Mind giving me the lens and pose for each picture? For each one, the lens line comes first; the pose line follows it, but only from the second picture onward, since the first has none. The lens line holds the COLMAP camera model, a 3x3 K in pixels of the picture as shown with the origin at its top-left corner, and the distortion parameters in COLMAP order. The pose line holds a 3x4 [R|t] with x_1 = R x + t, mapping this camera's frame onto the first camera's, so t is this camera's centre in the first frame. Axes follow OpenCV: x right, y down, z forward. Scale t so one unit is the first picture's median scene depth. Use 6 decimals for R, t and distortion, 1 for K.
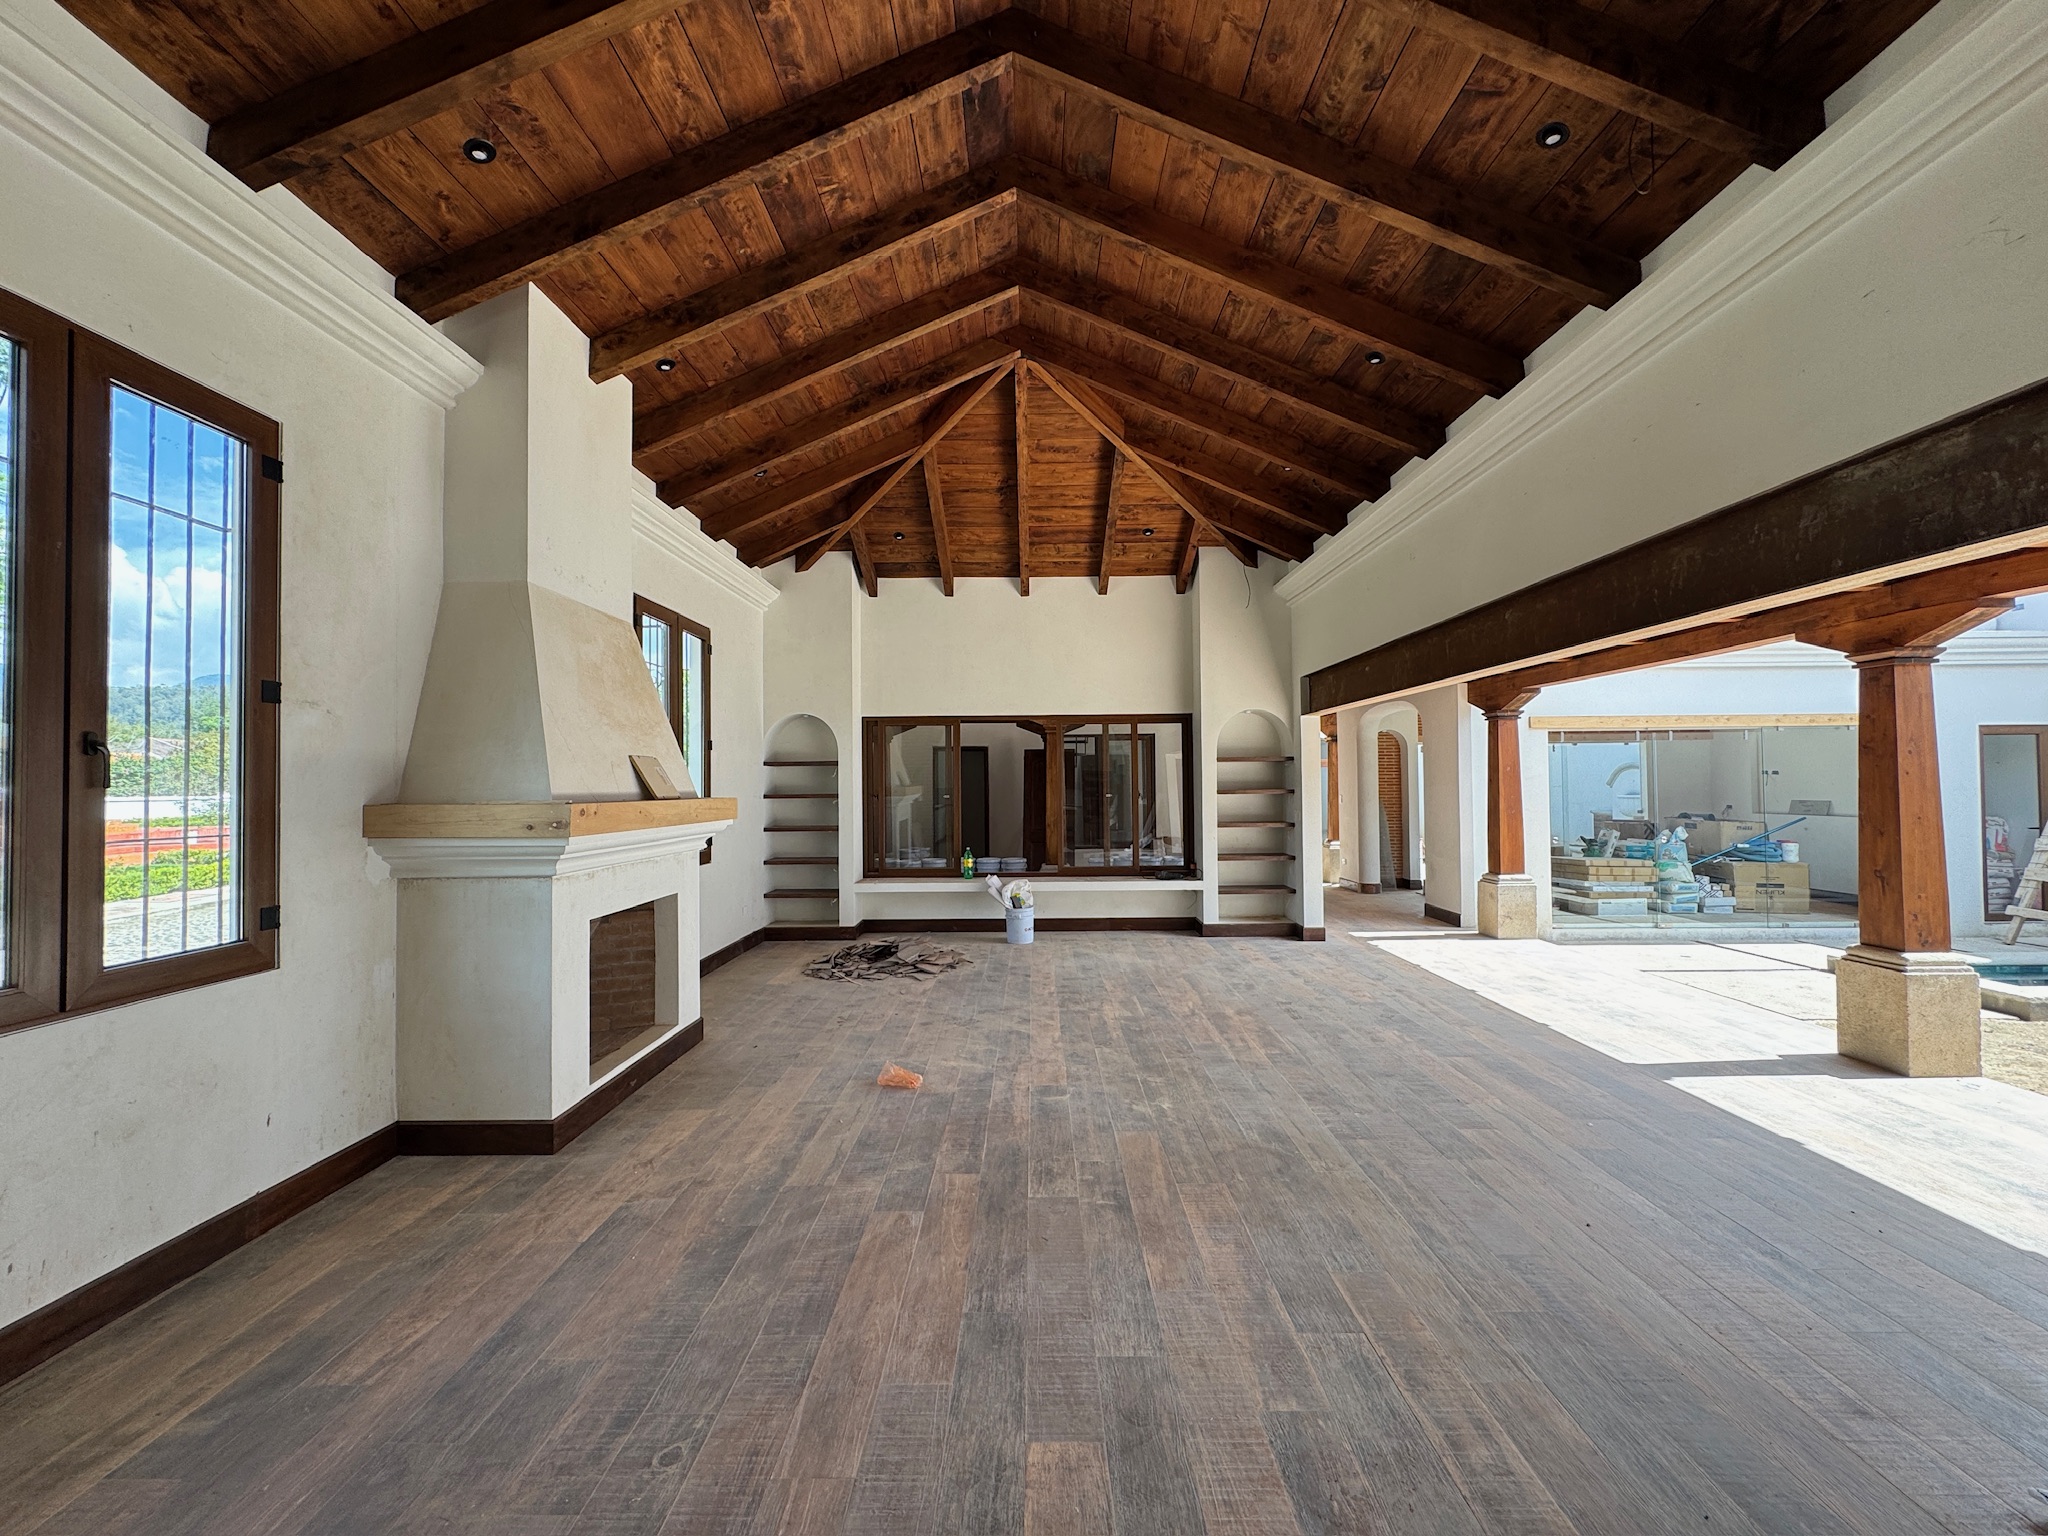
lens RADIAL K [[807.5, 0, 1021.7], [0, 807.5, 771.2], [0, 0, 1]] dist [-0.001524, 0.000618]
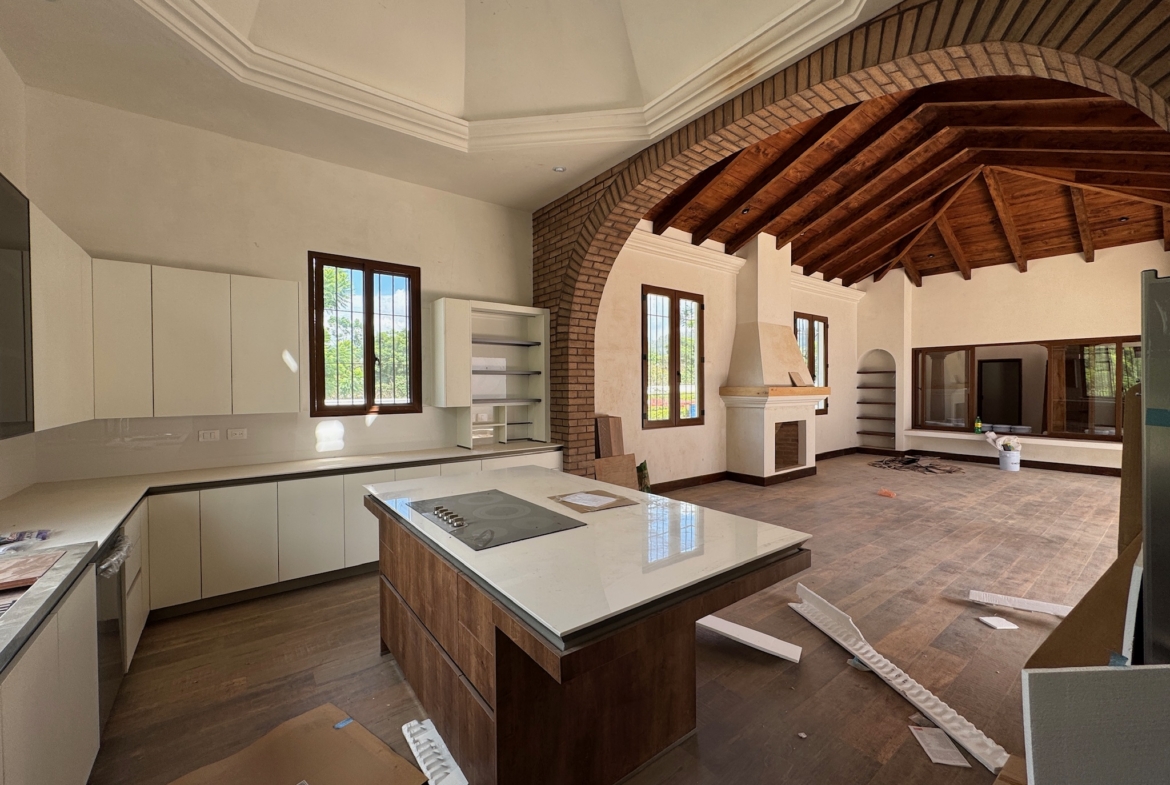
lens RADIAL K [[468.8, 0, 587.7], [0, 468.8, 391.8], [0, 0, 1]] dist [0.006111, -0.000188]
pose [[0.618802, 0.016039, -0.785383, 0.311712], [0.011124, 0.999512, 0.029176, -0.003829], [0.785468, -0.026791, 0.618322, -0.493146]]
